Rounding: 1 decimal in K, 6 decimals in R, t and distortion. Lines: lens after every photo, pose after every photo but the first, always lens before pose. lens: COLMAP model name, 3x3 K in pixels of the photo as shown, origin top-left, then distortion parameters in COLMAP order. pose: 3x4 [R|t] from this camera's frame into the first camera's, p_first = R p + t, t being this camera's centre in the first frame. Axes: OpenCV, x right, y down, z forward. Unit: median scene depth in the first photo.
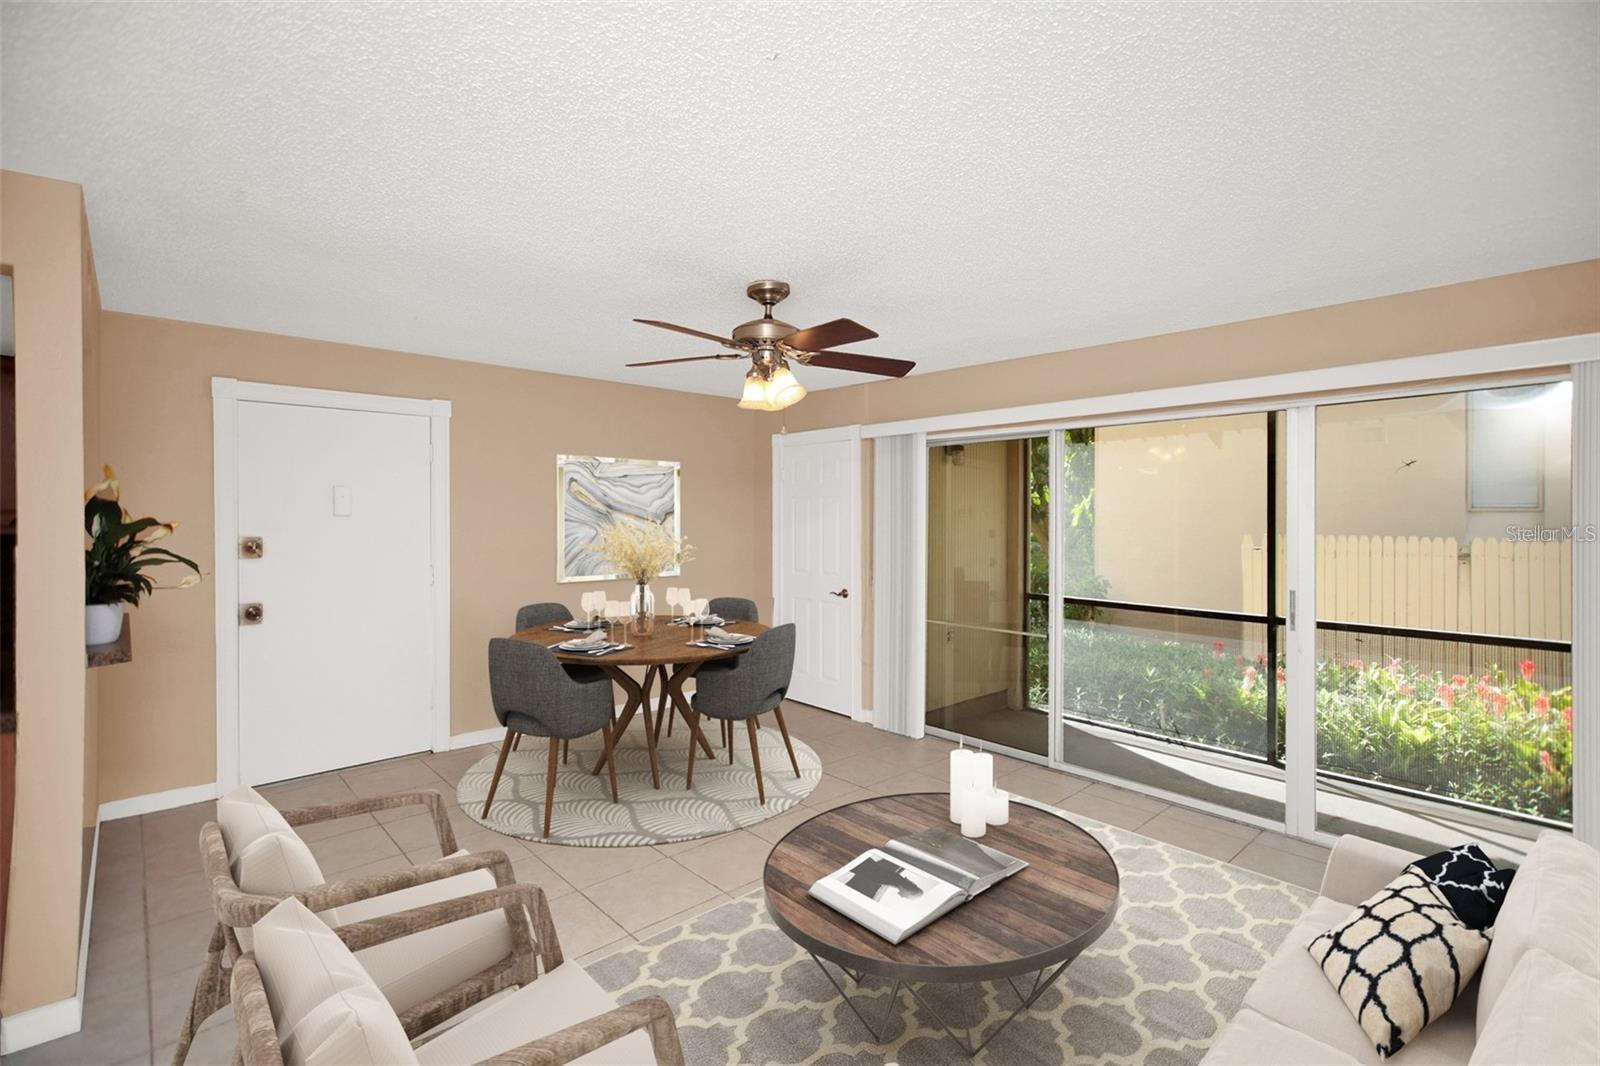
lens RADIAL K [[684.6, 0, 800.0], [0, 684.6, 533.0], [0, 0, 1]] dist [0.000824, 0.000081]
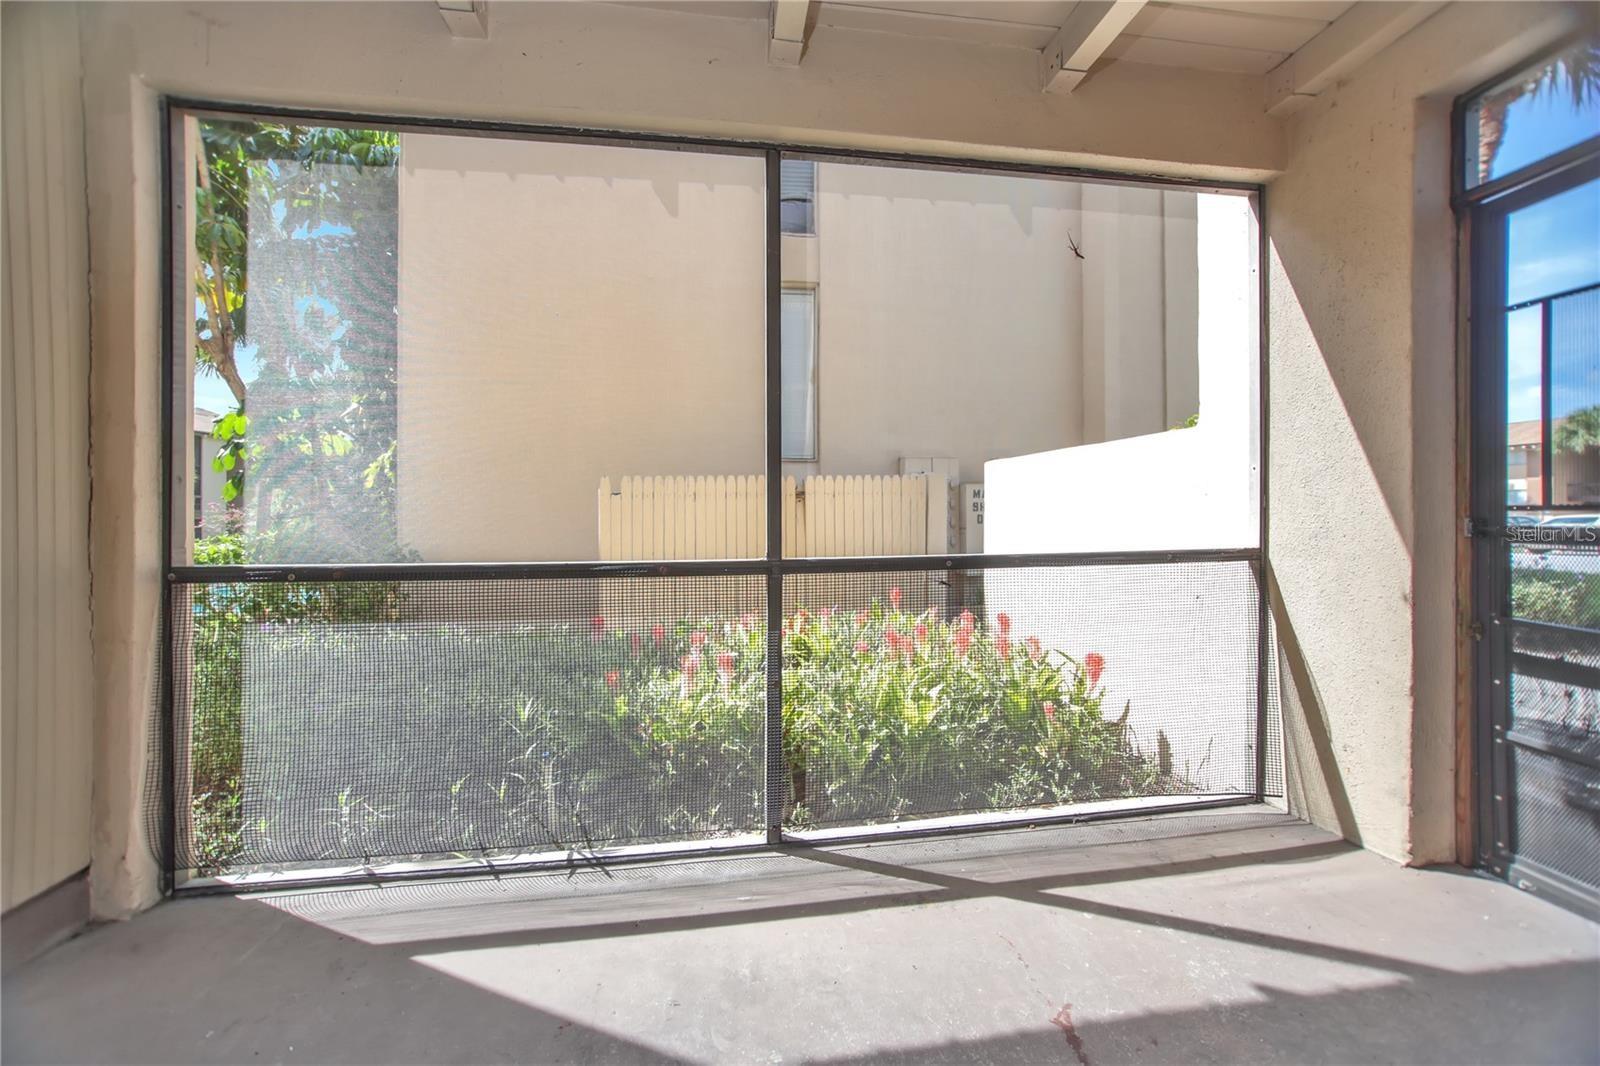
lens RADIAL K [[666.3, 0, 837.4], [0, 666.3, 488.3], [0, 0, 1]] dist [0.028191, 0.000107]
pose [[0.555003, 0.006819, 0.831820, 0.222770], [0.020439, 0.999553, -0.021831, 0.059748], [-0.831597, 0.029118, 0.554615, 0.505484]]
